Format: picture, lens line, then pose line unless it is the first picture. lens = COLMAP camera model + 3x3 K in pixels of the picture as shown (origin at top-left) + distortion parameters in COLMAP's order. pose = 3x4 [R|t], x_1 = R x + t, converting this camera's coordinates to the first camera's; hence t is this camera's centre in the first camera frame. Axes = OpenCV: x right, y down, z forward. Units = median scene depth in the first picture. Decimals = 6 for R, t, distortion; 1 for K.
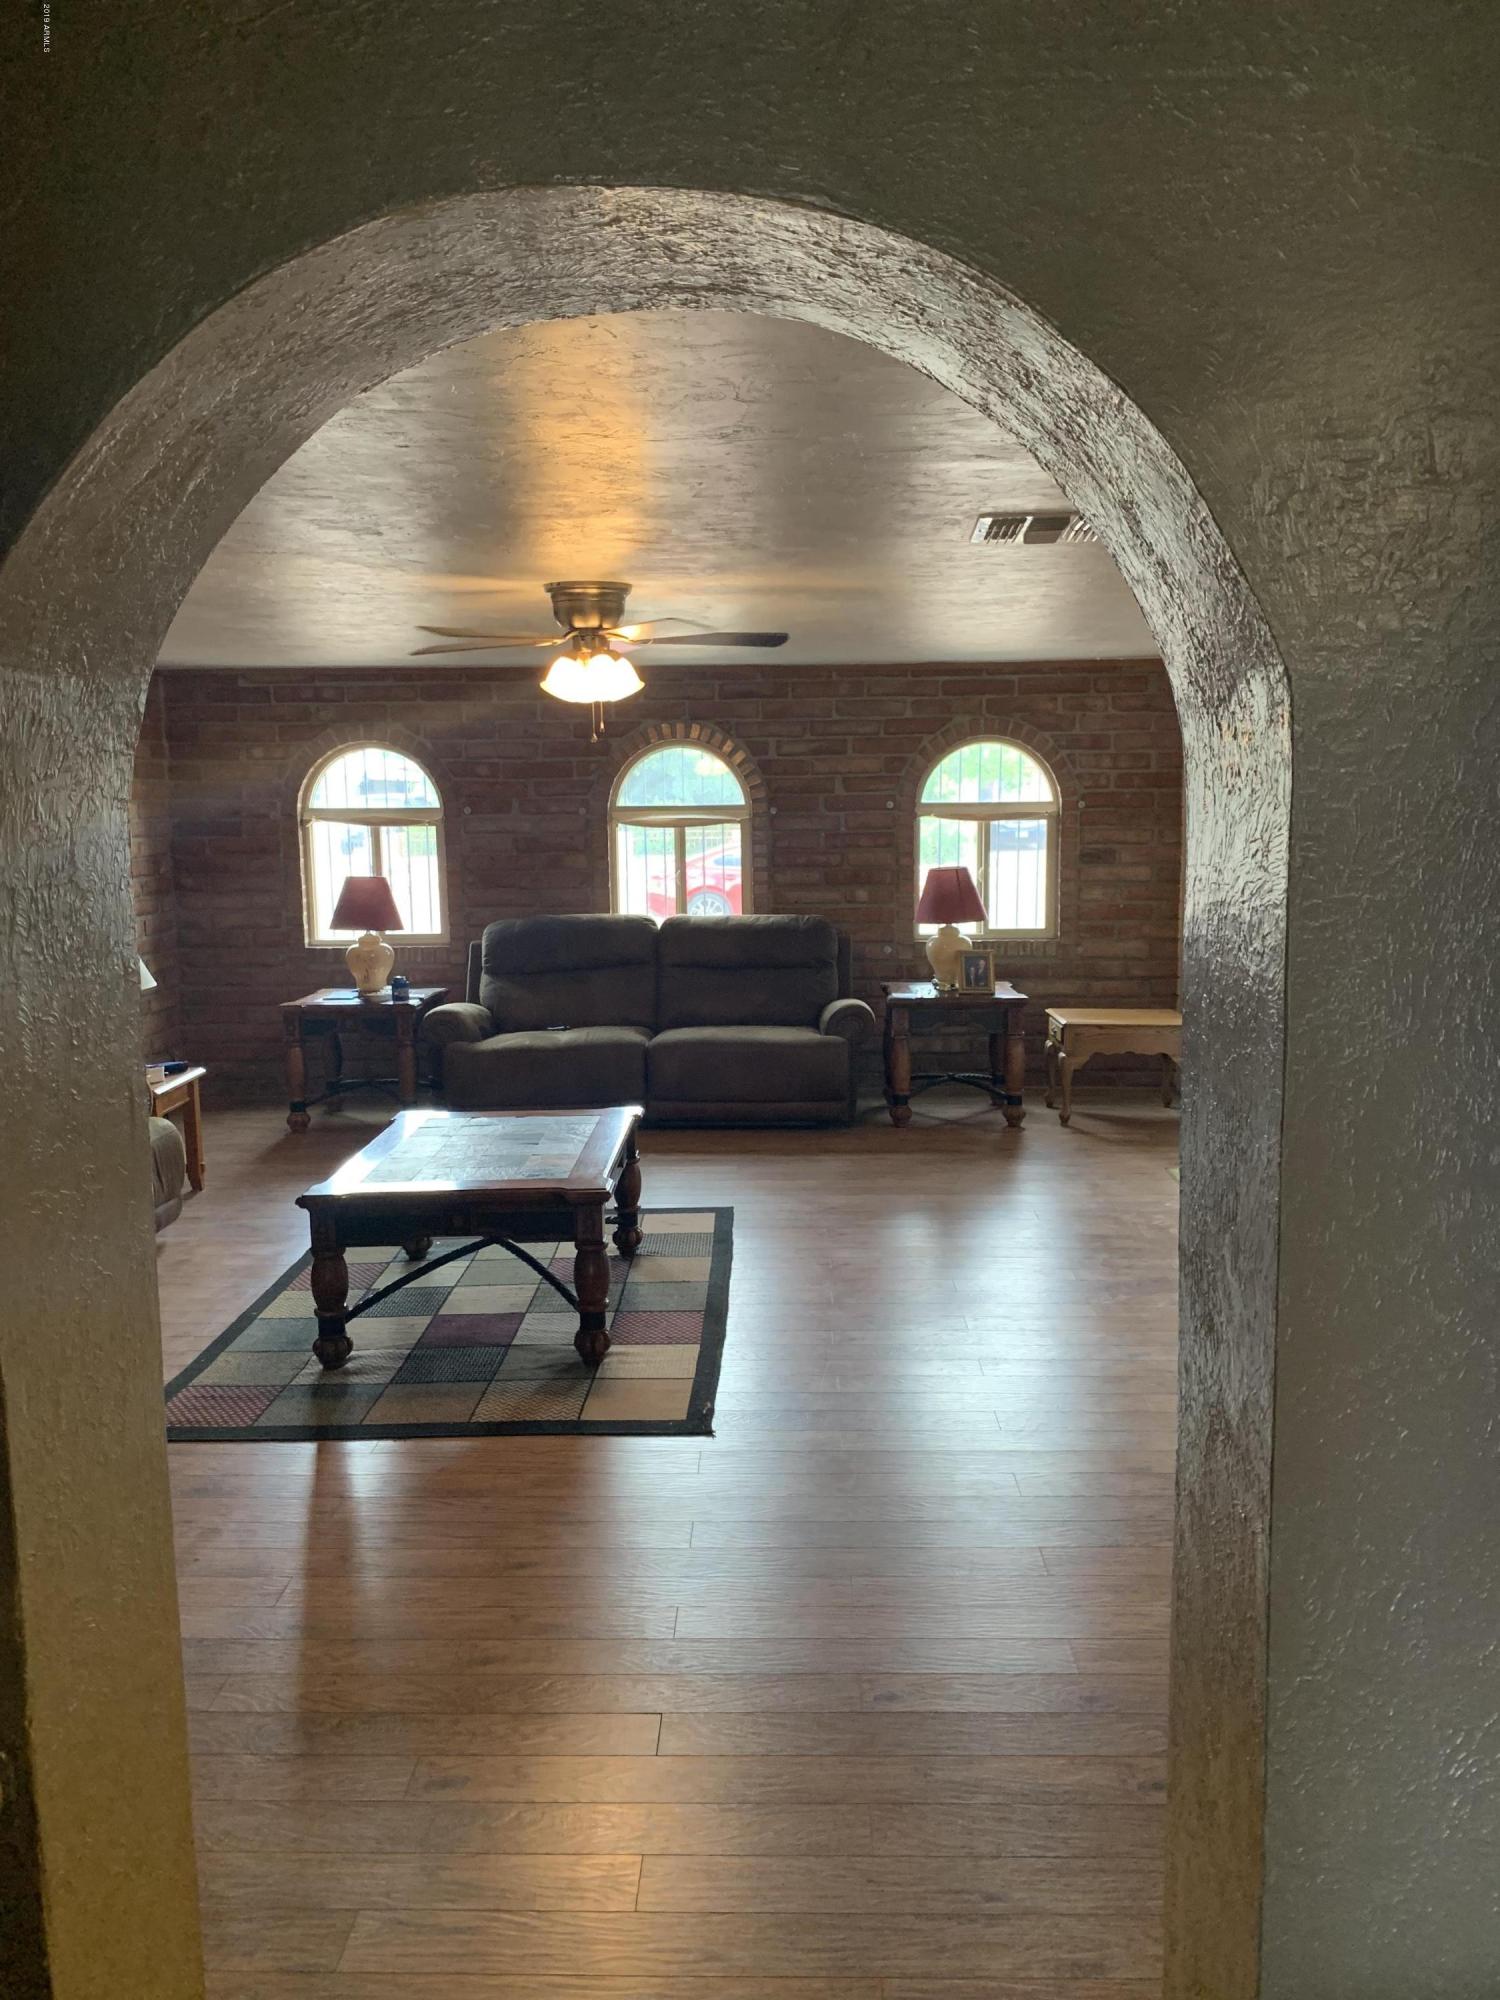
lens RADIAL K [[1530.9, 0, 757.4], [0, 1530.9, 983.2], [0, 0, 1]] dist [0.033727, -0.036518]
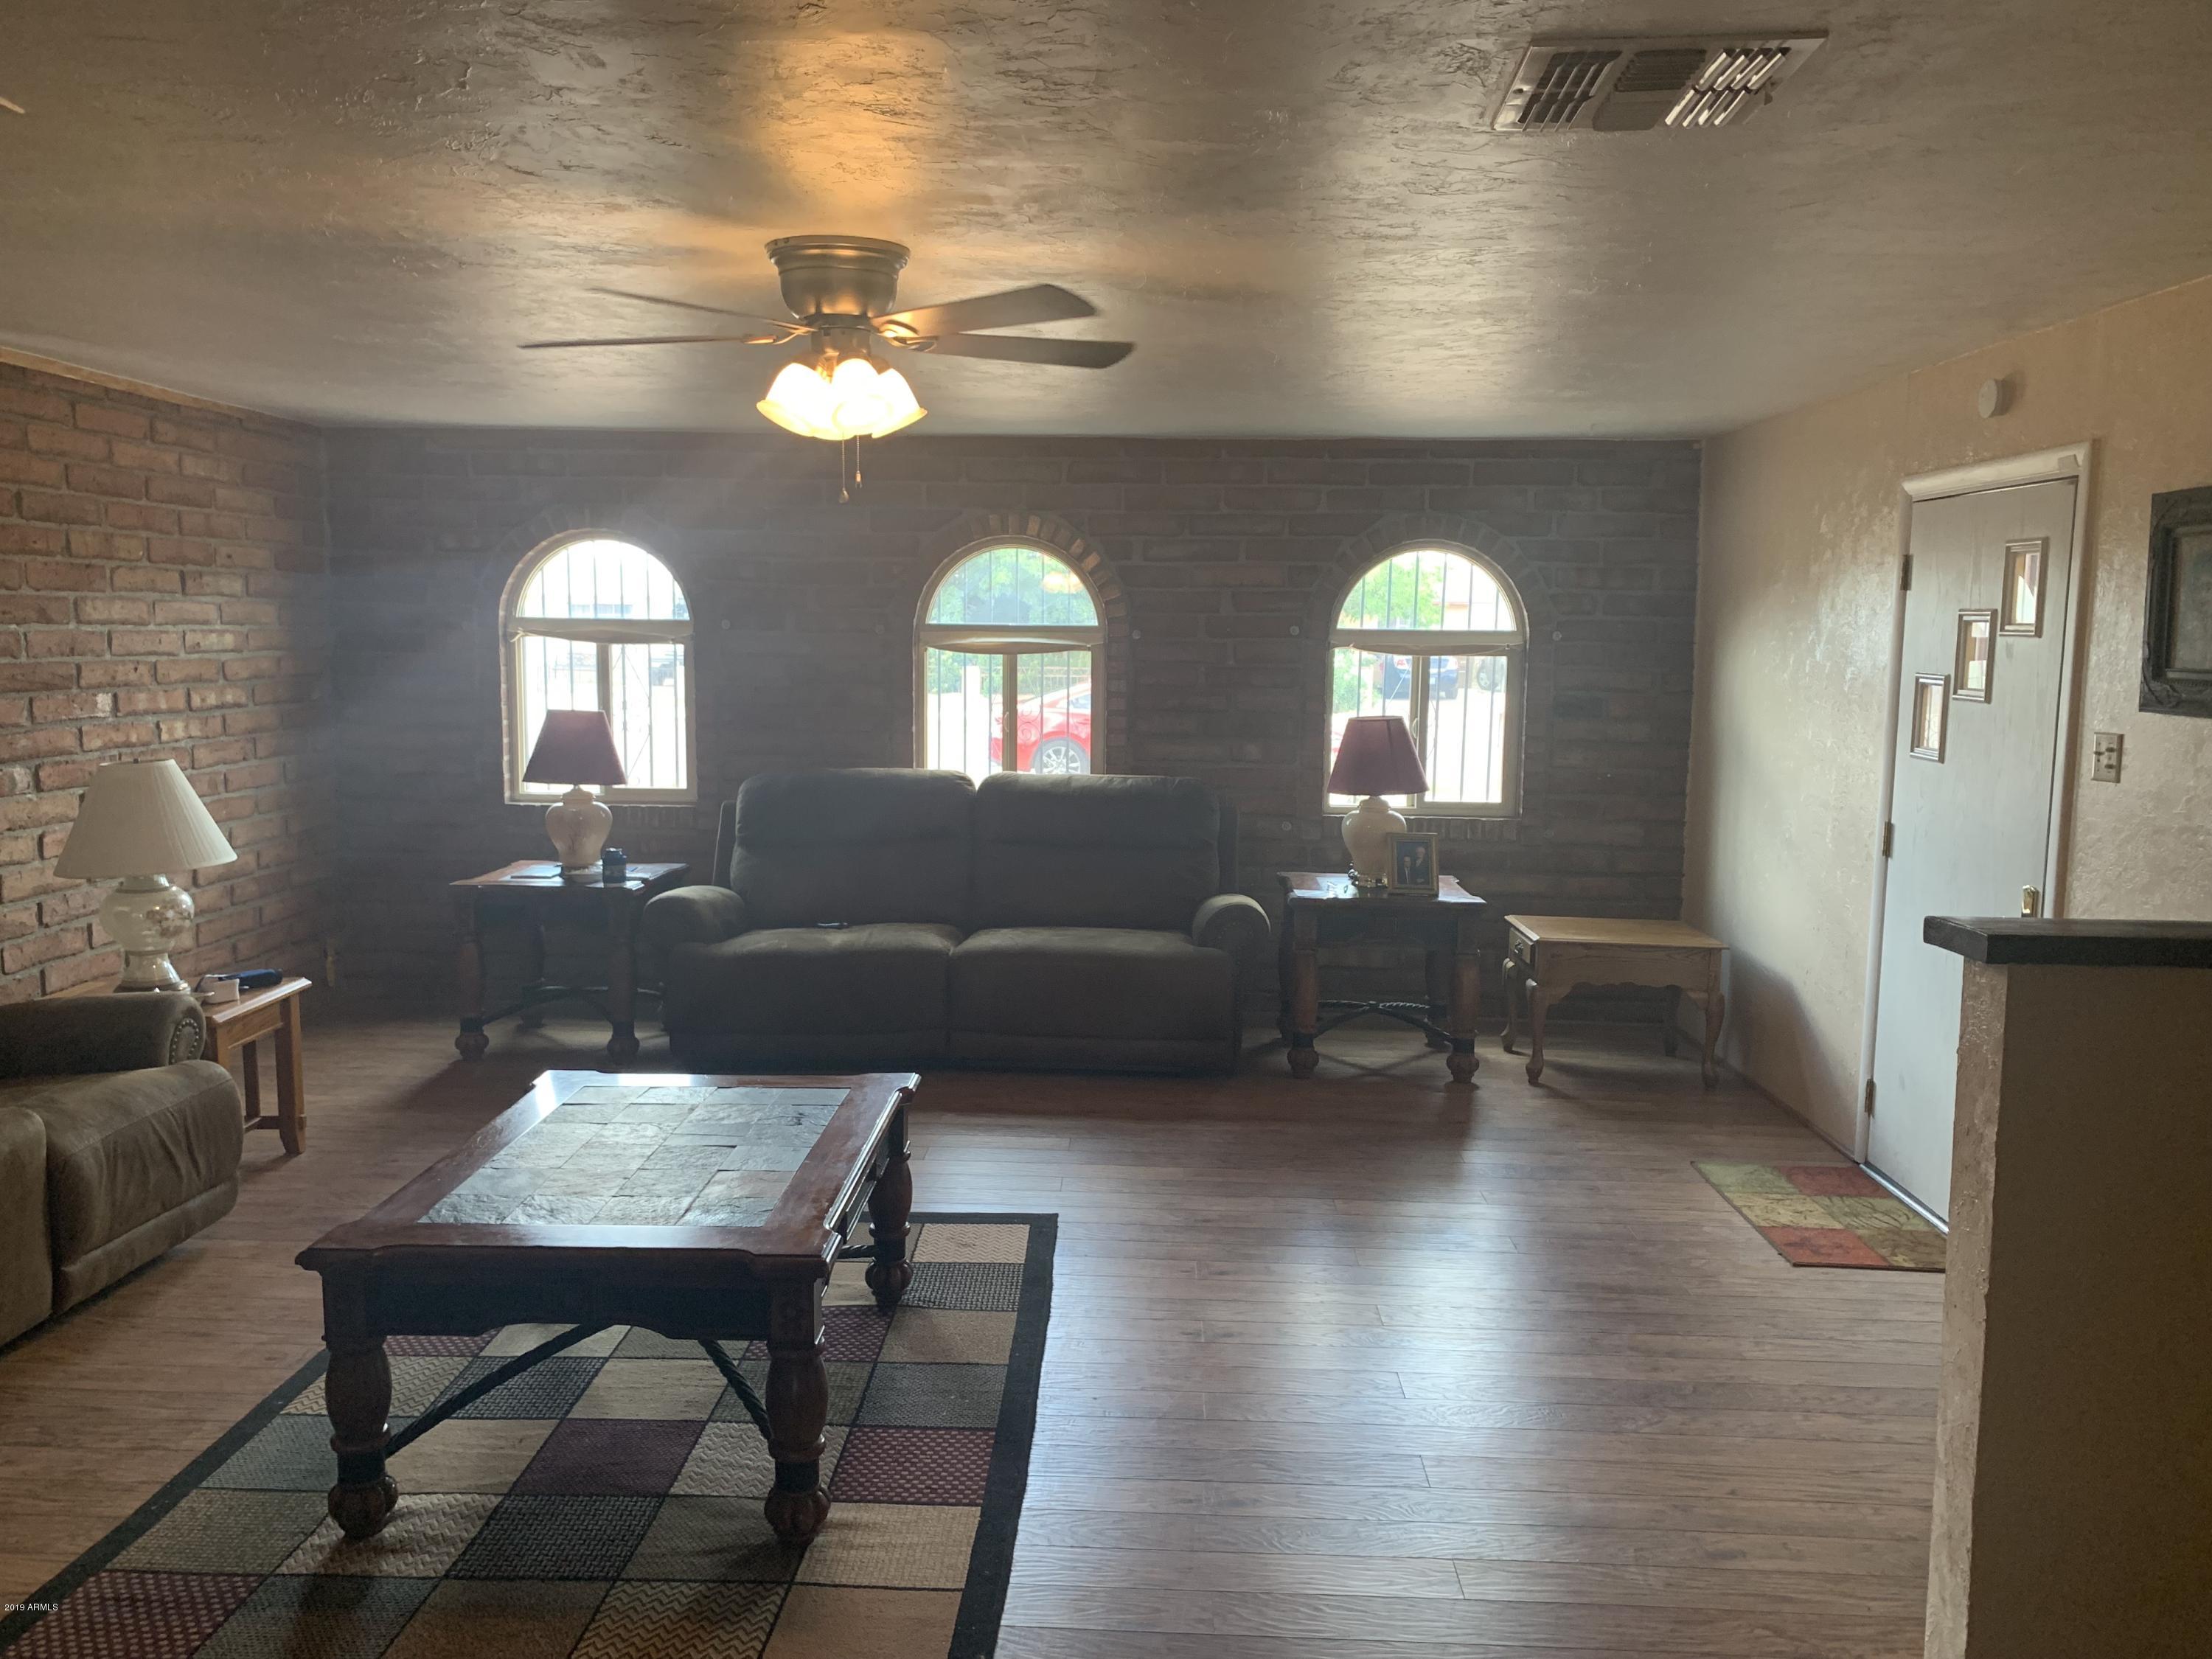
lens RADIAL K [[1693.2, 0, 1087.0], [0, 1693.2, 797.0], [0, 0, 1]] dist [0.033727, -0.036518]
pose [[0.999445, 0.025626, -0.021271, 0.006484], [-0.026134, 0.999371, -0.023954, -0.015560], [0.020644, 0.024497, 0.999487, 0.202902]]
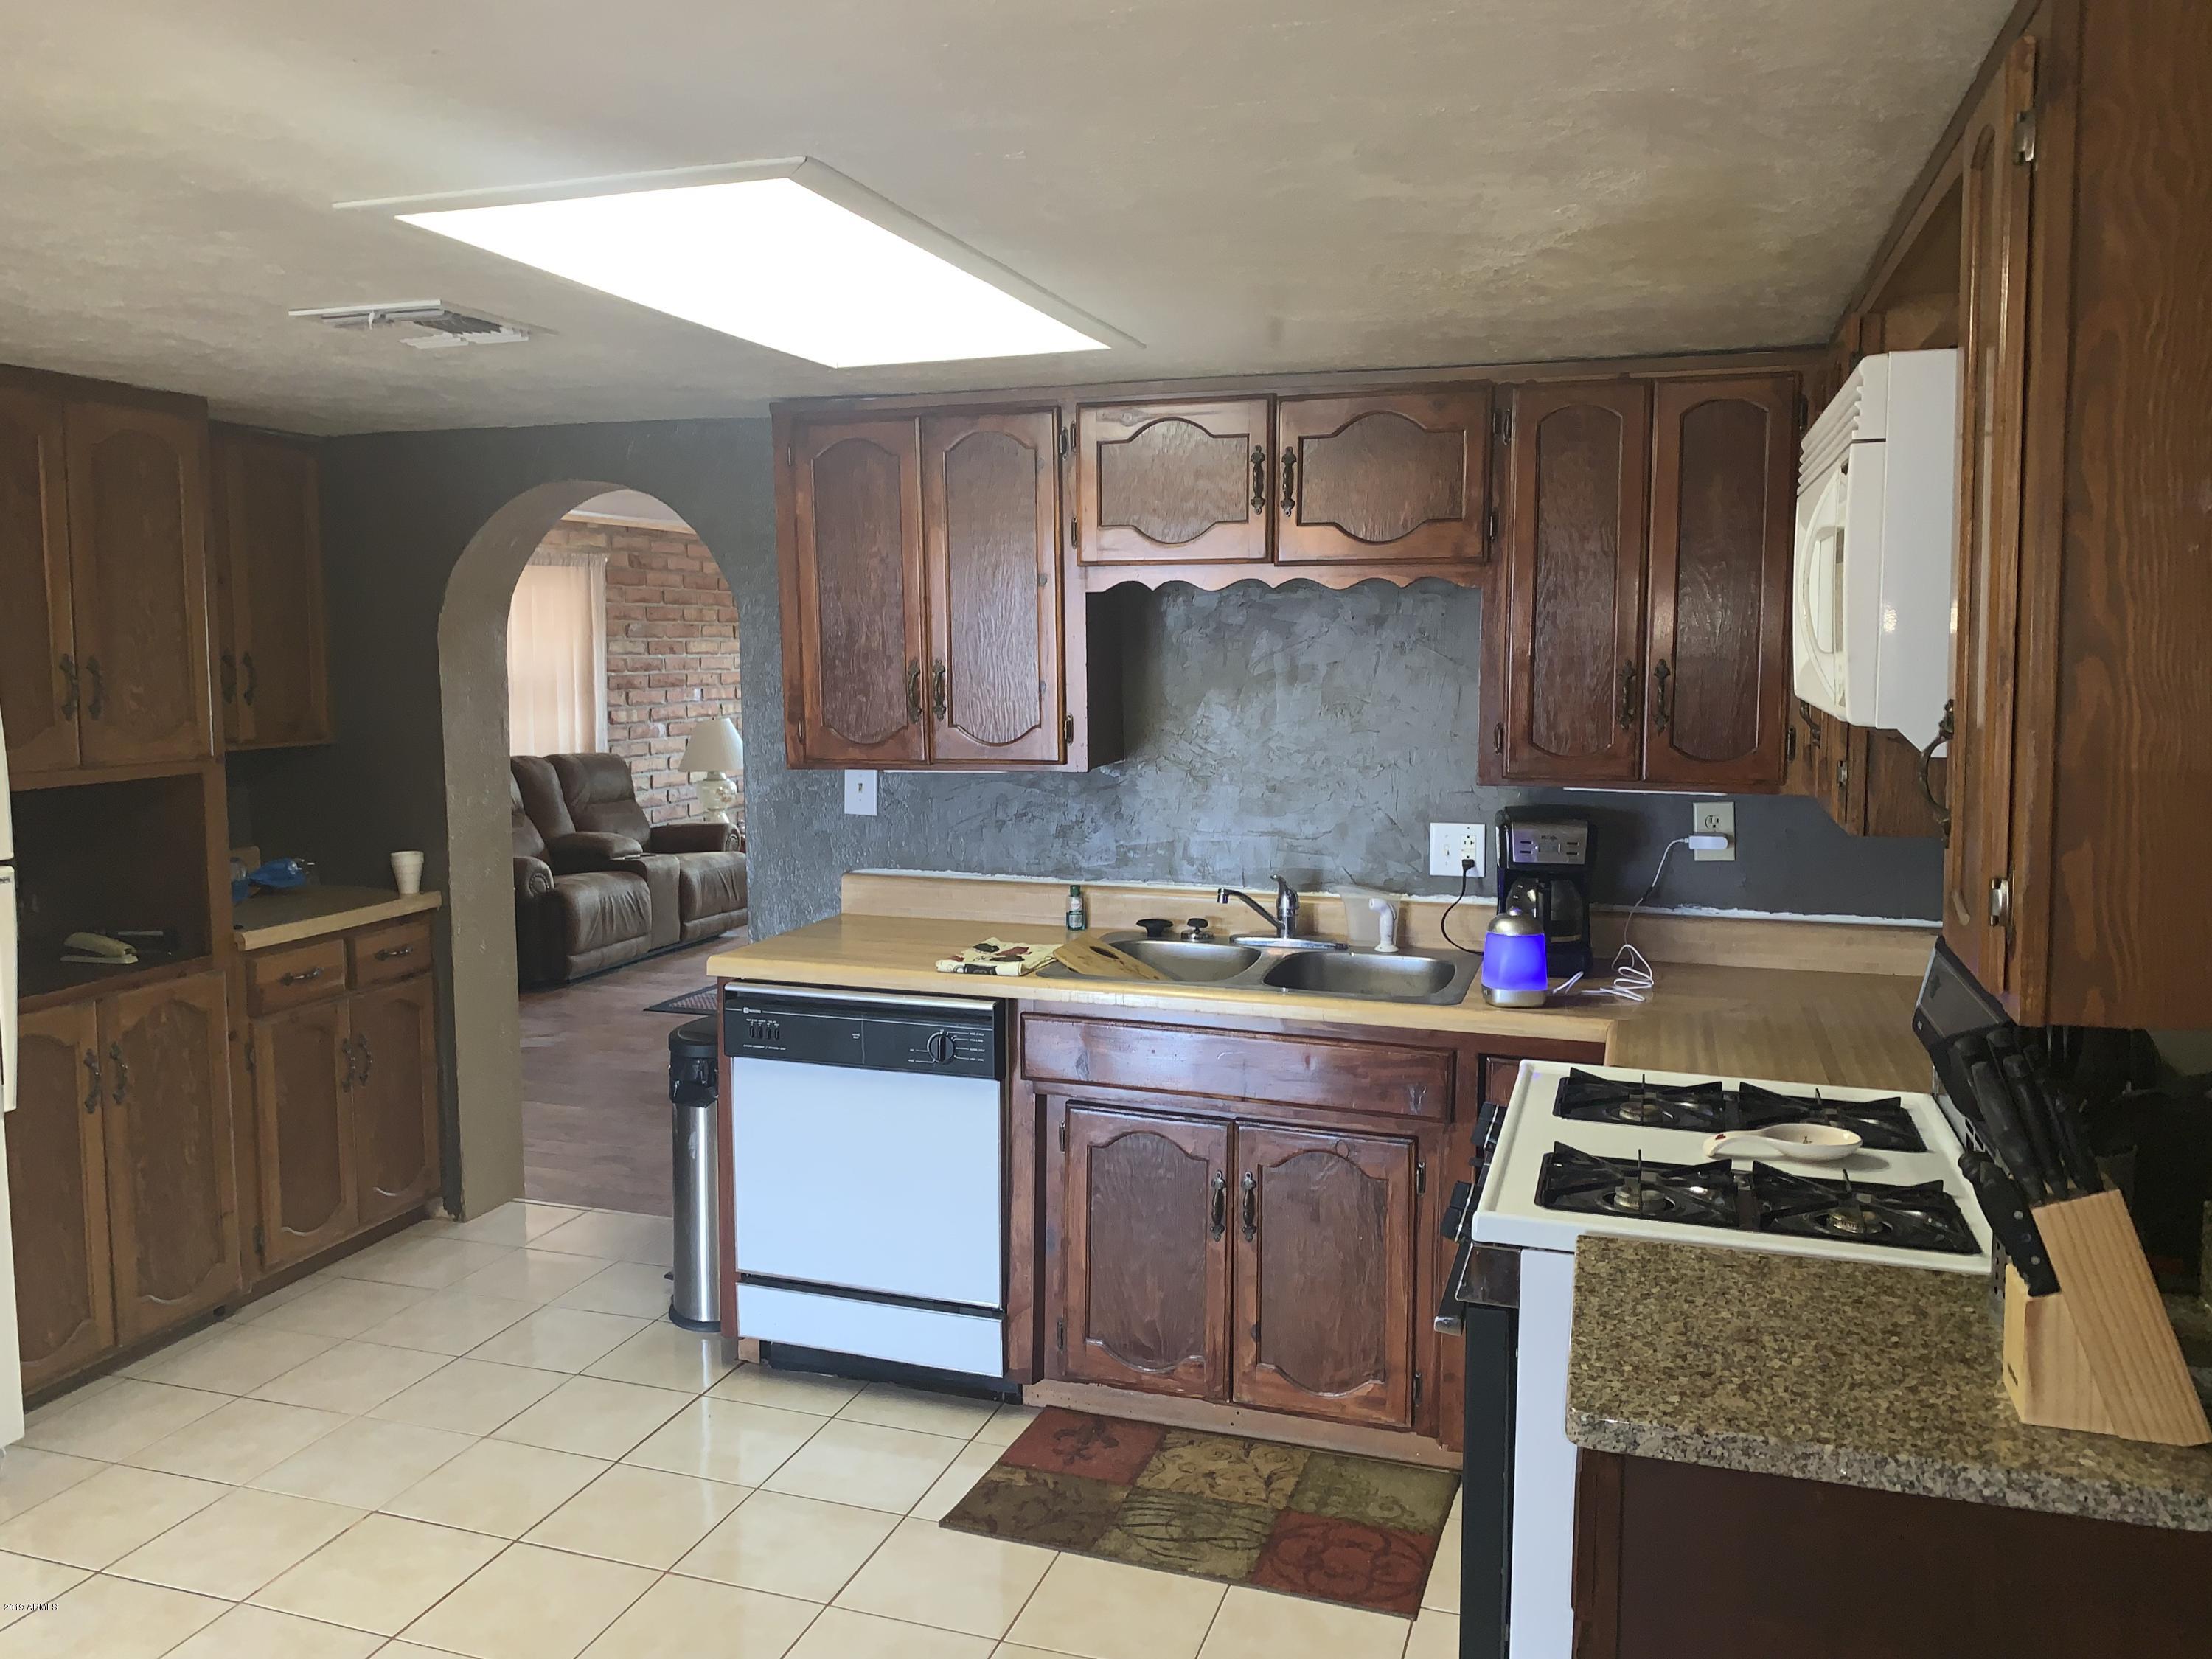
lens RADIAL K [[1693.2, 0, 1107.5], [0, 1693.2, 769.6], [0, 0, 1]] dist [0.033727, -0.036518]
pose [[0.958340, 0.030019, -0.284048, 0.319013], [-0.043995, 0.998108, -0.042952, 0.049615], [0.282221, 0.053660, 0.957848, -0.363119]]
